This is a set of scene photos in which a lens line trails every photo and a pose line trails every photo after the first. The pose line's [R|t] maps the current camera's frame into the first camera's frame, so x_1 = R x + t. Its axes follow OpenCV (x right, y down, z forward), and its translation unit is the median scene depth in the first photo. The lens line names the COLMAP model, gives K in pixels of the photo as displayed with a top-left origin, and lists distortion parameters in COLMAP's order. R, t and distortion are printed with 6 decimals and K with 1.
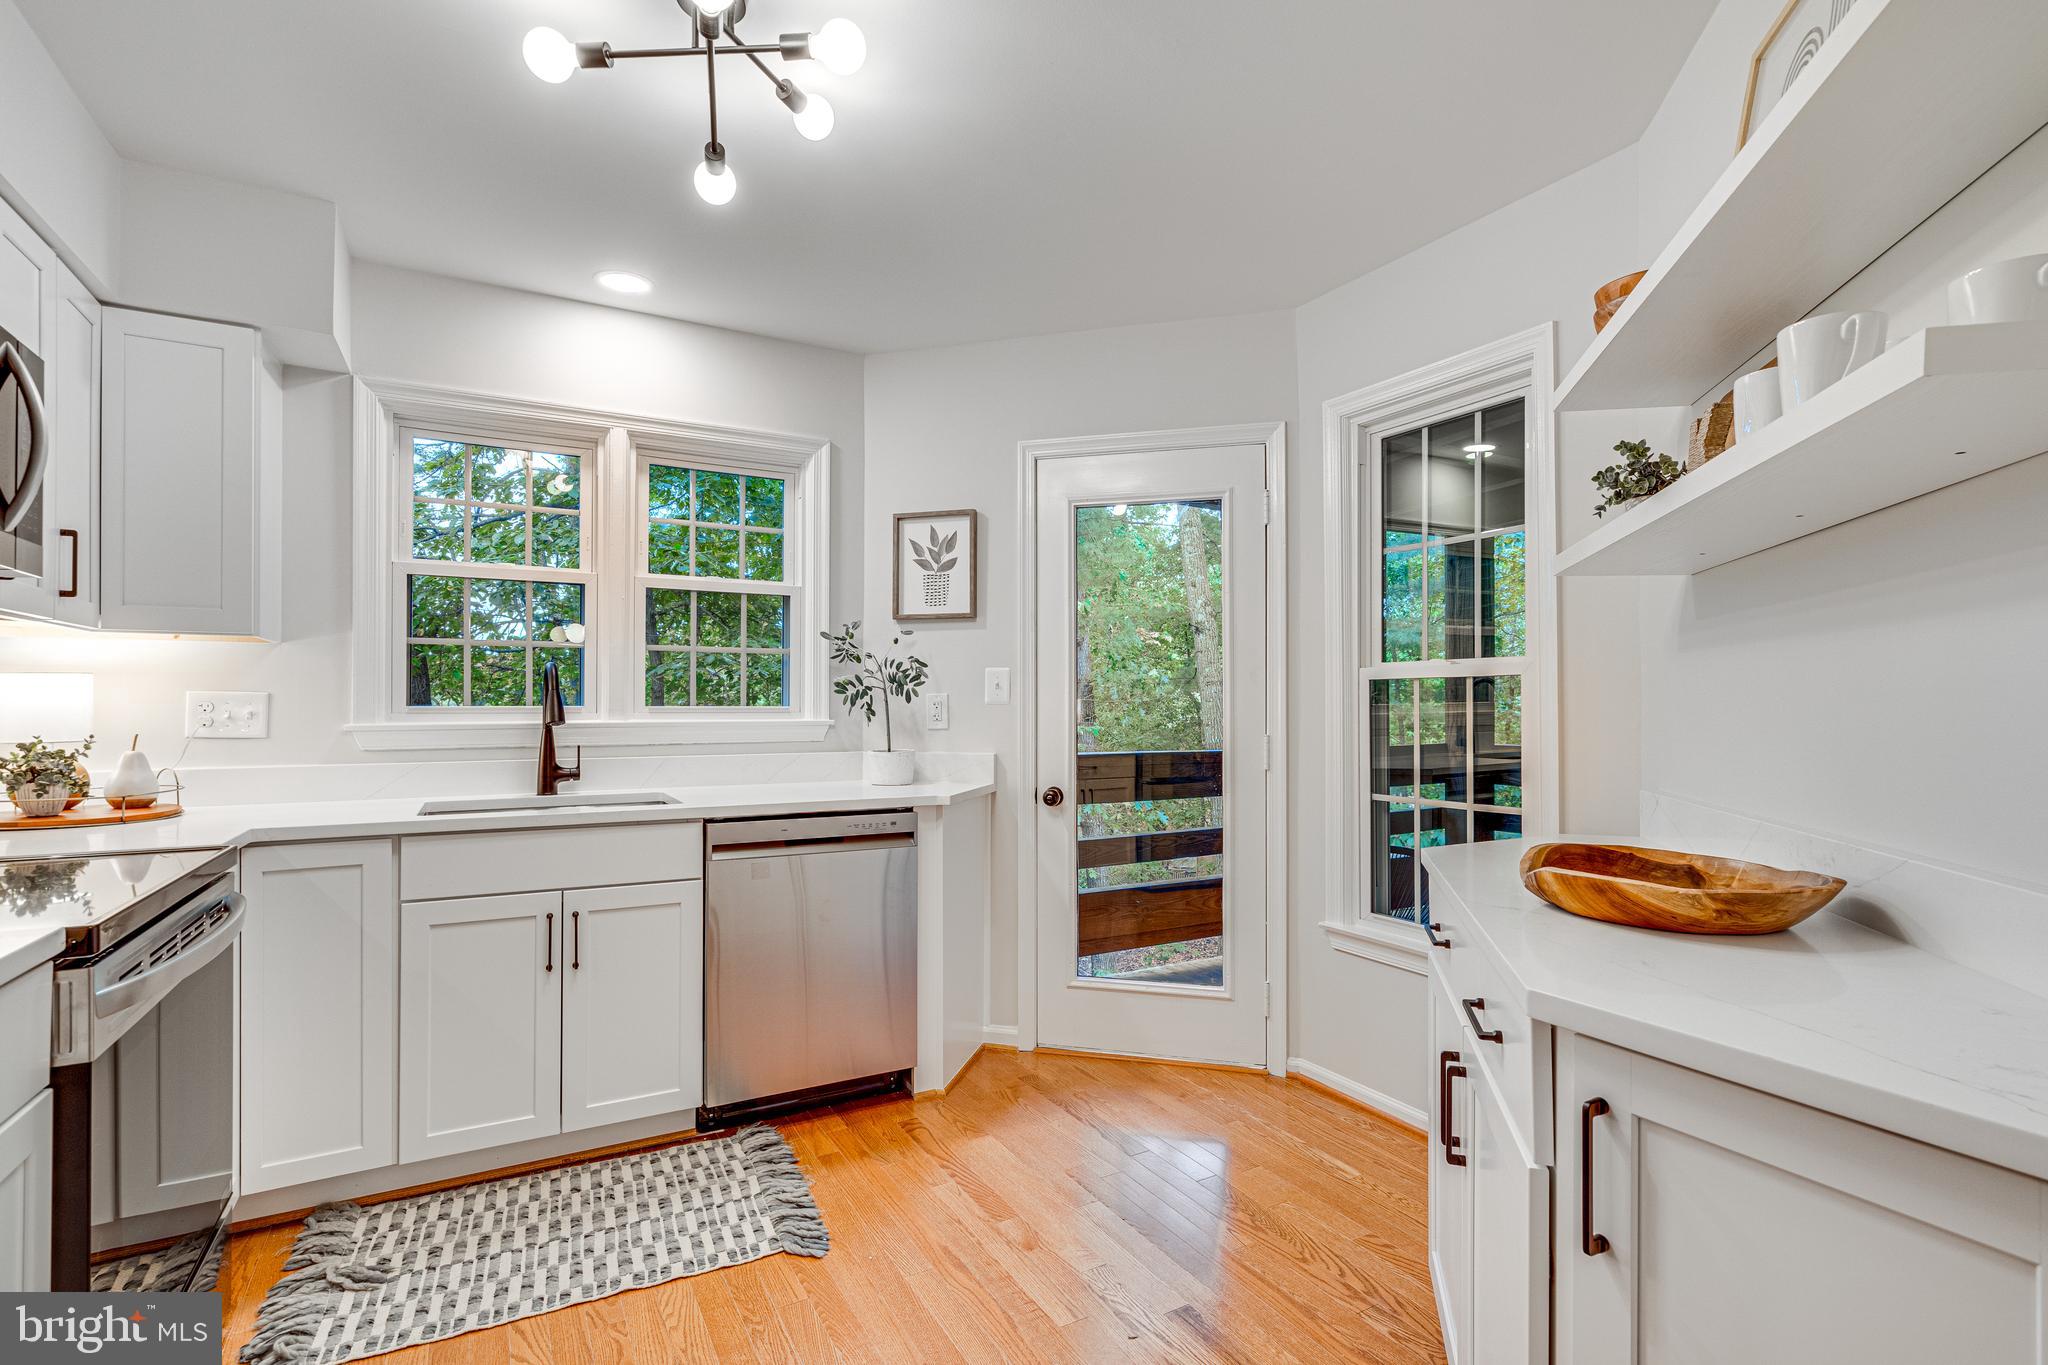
lens RADIAL K [[951.2, 0, 1028.4], [0, 951.2, 694.8], [0, 0, 1]] dist [-0.003420, 0.001240]
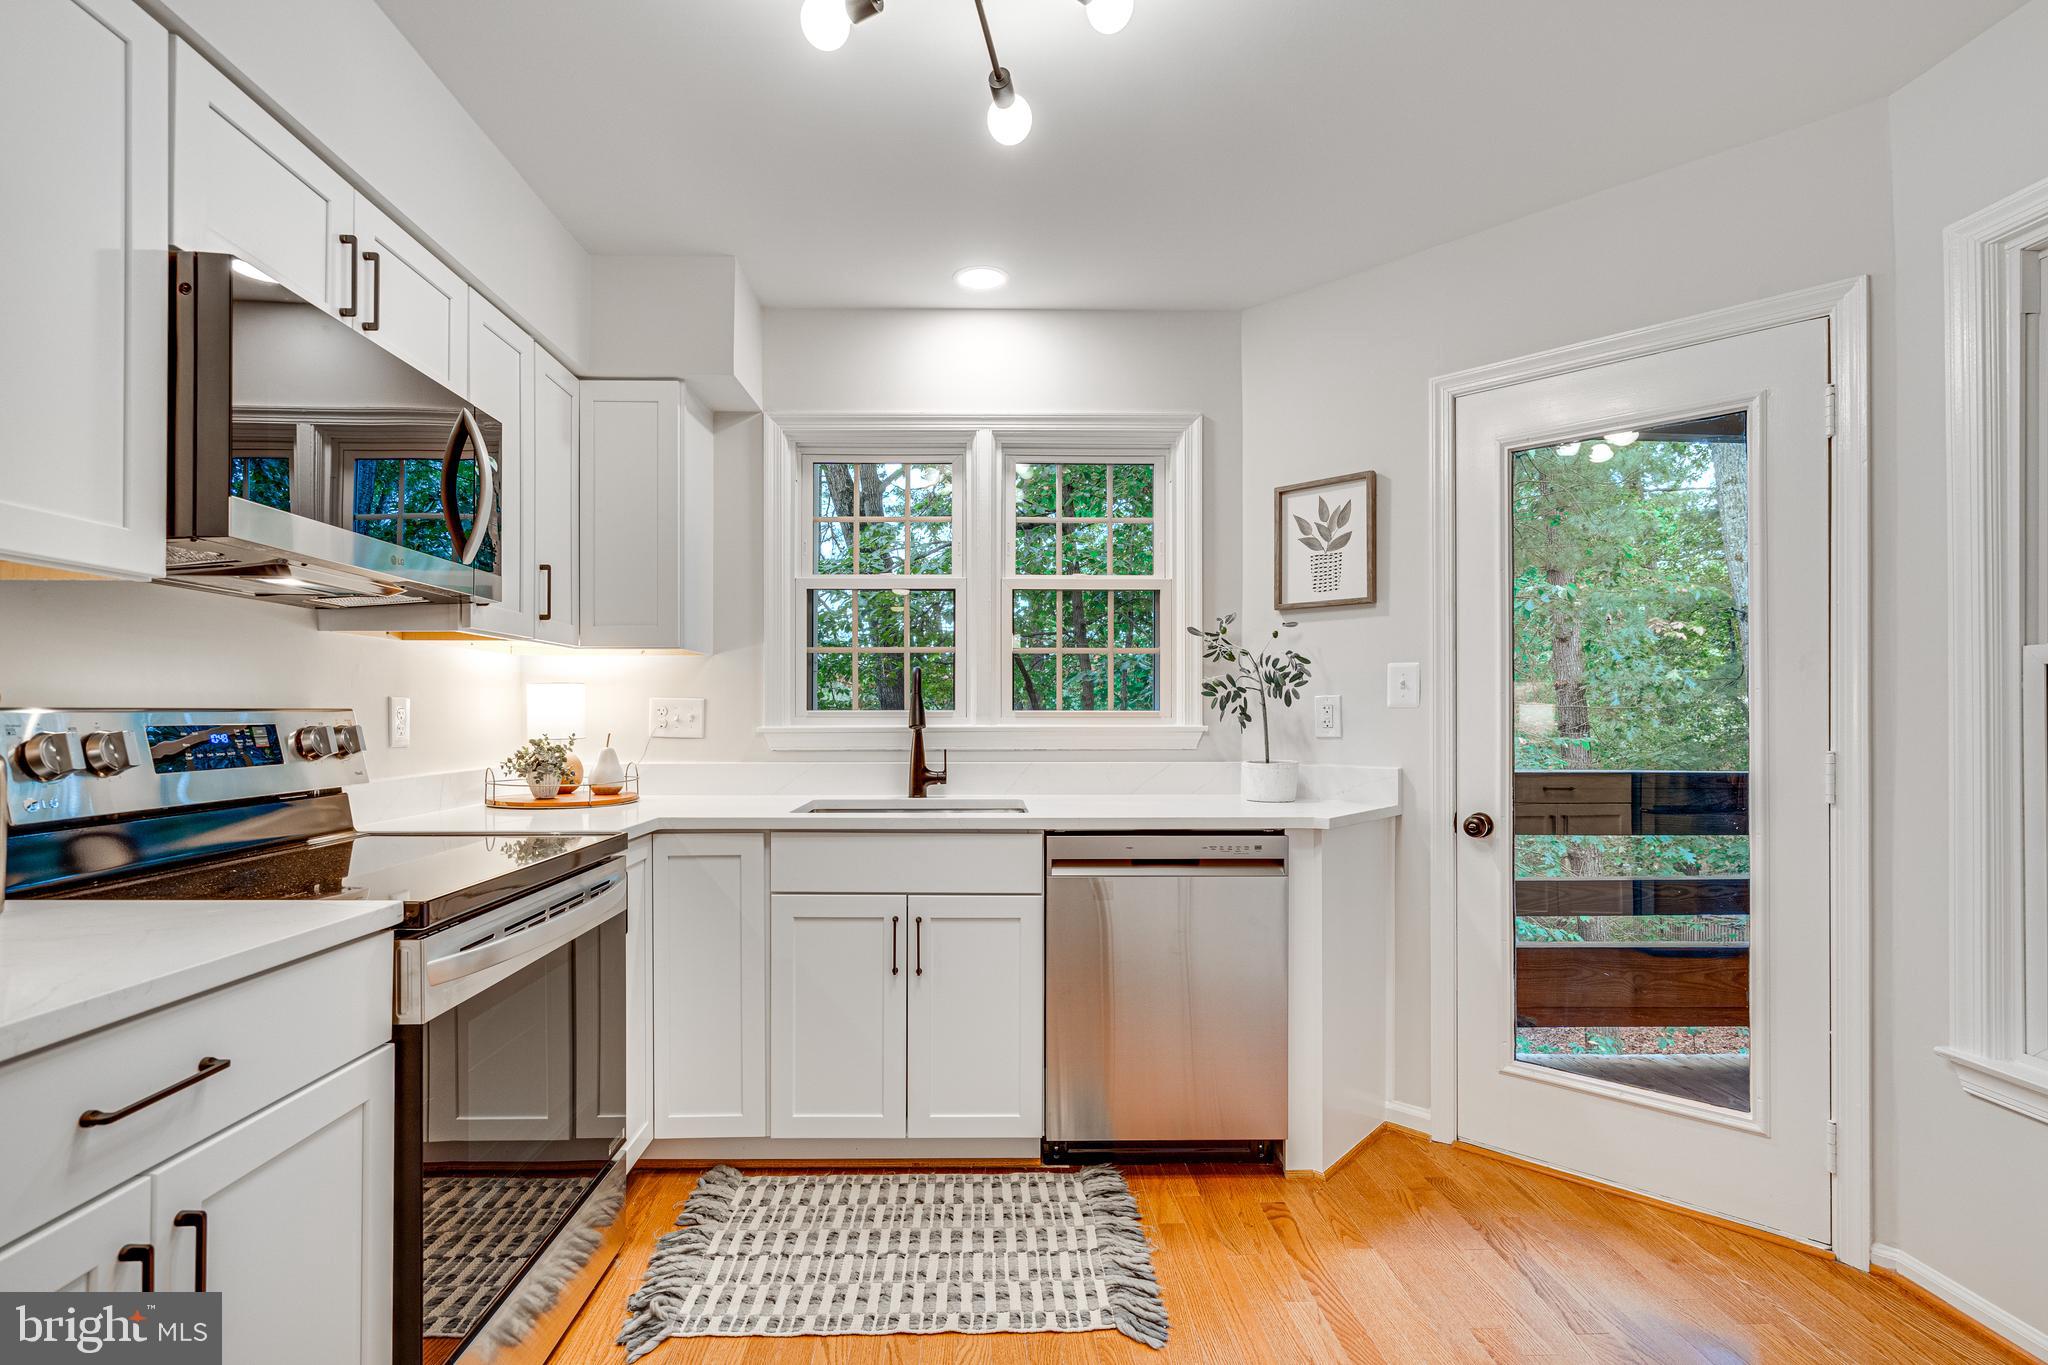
lens RADIAL K [[951.2, 0, 1001.6], [0, 951.2, 707.1], [0, 0, 1]] dist [-0.003420, 0.001240]
pose [[0.880332, -0.004249, -0.474339, 0.058142], [0.005770, 0.999982, 0.001751, 0.007234], [0.474323, -0.004278, 0.880340, 0.143924]]
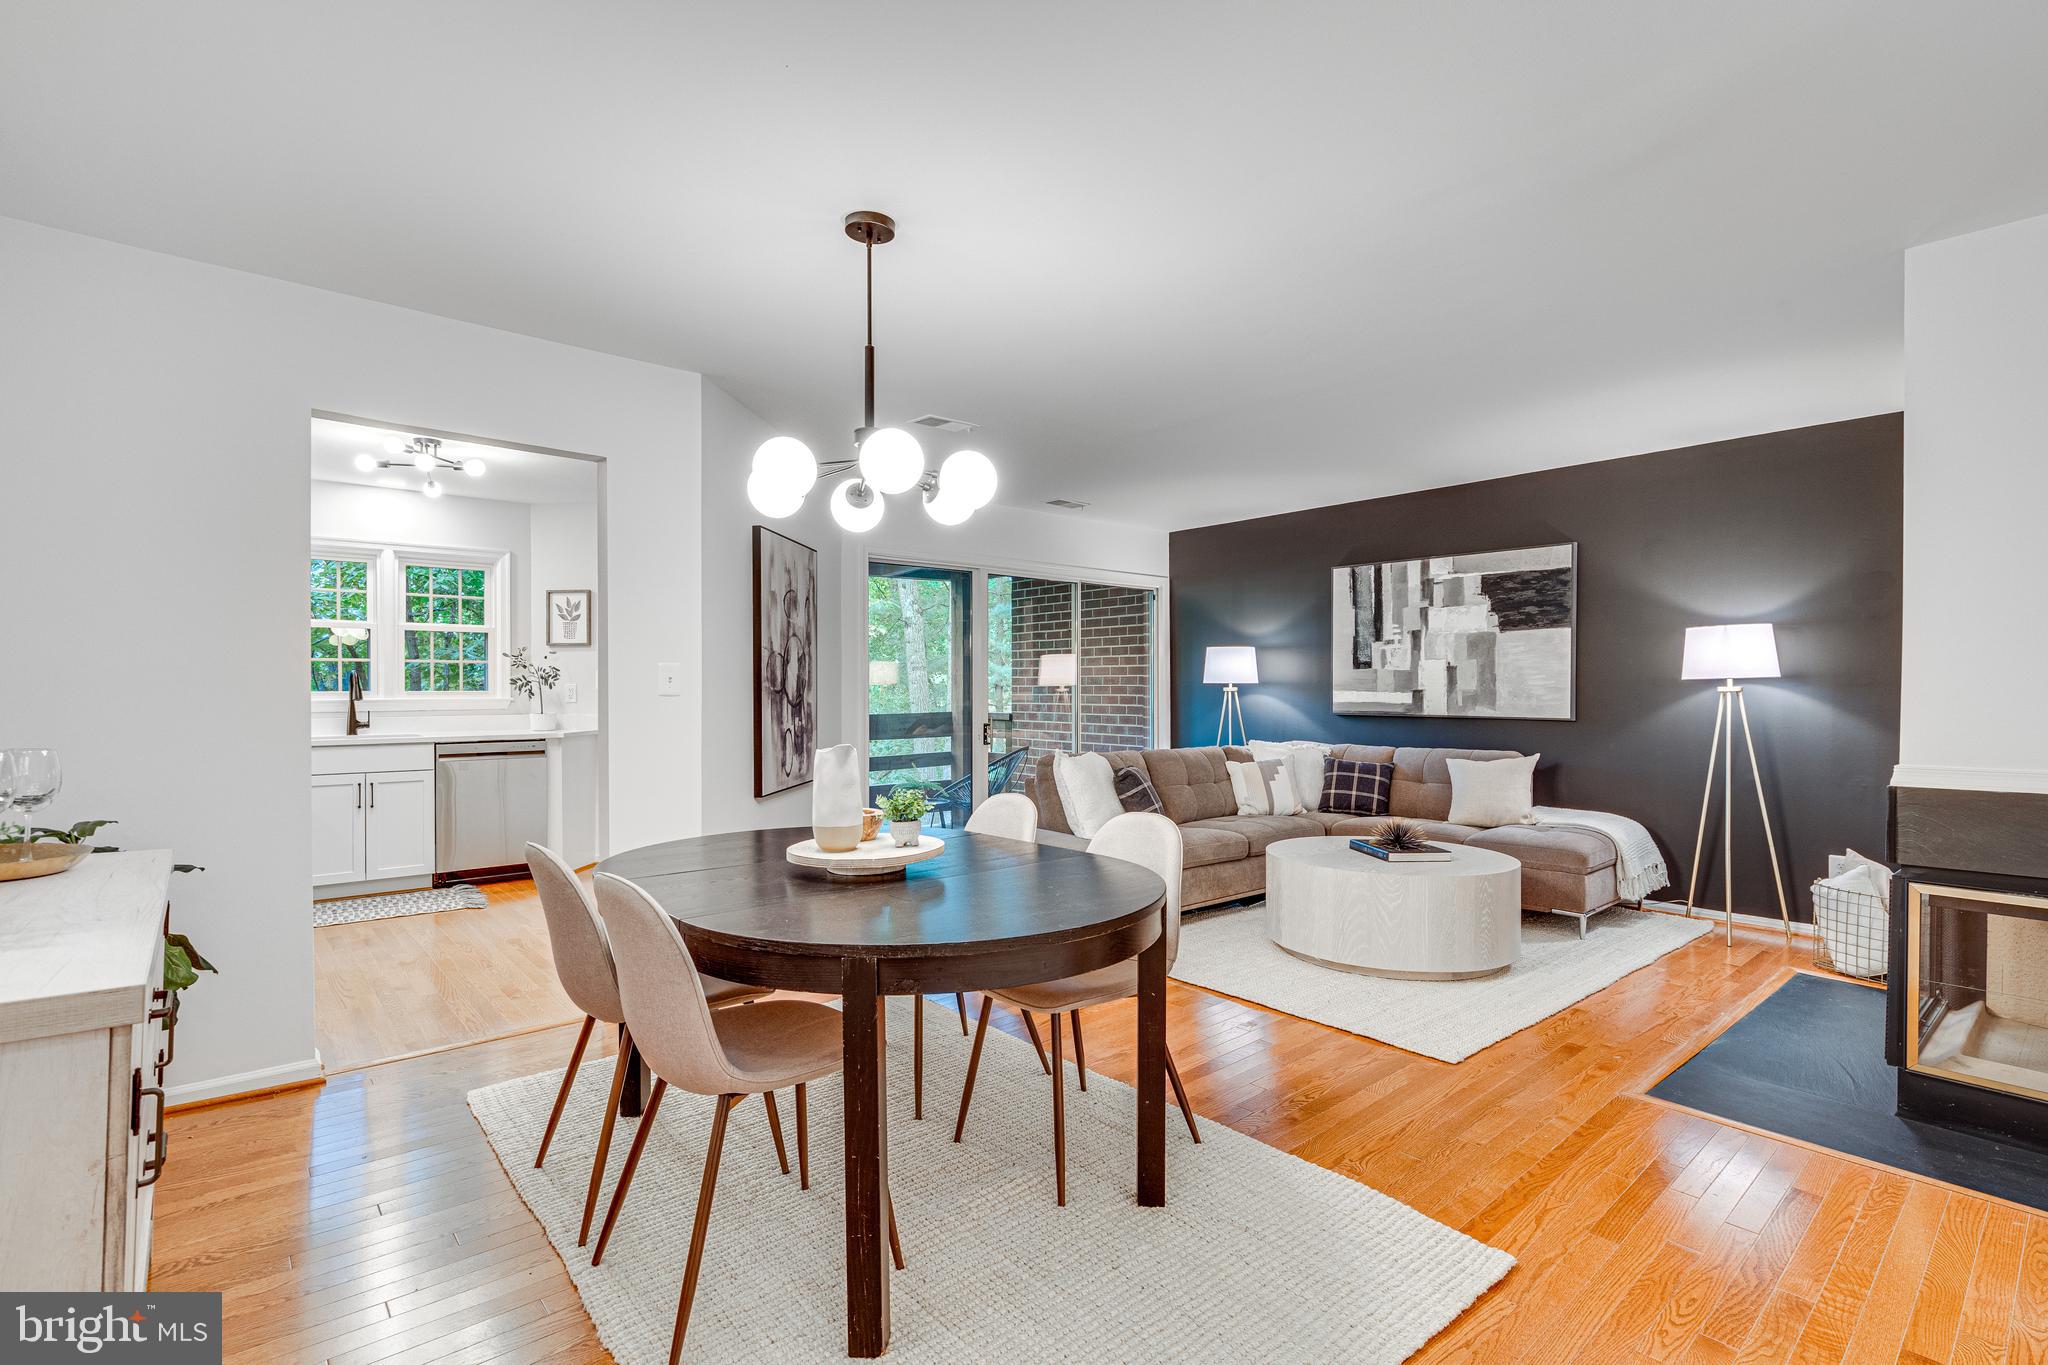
lens RADIAL K [[951.2, 0, 1010.0], [0, 951.2, 690.4], [0, 0, 1]] dist [-0.003420, 0.001240]
pose [[0.982943, -0.005209, 0.183838, 0.503790], [0.003103, 0.999926, 0.011741, -0.010358], [-0.183885, -0.010970, 0.982886, -1.254294]]
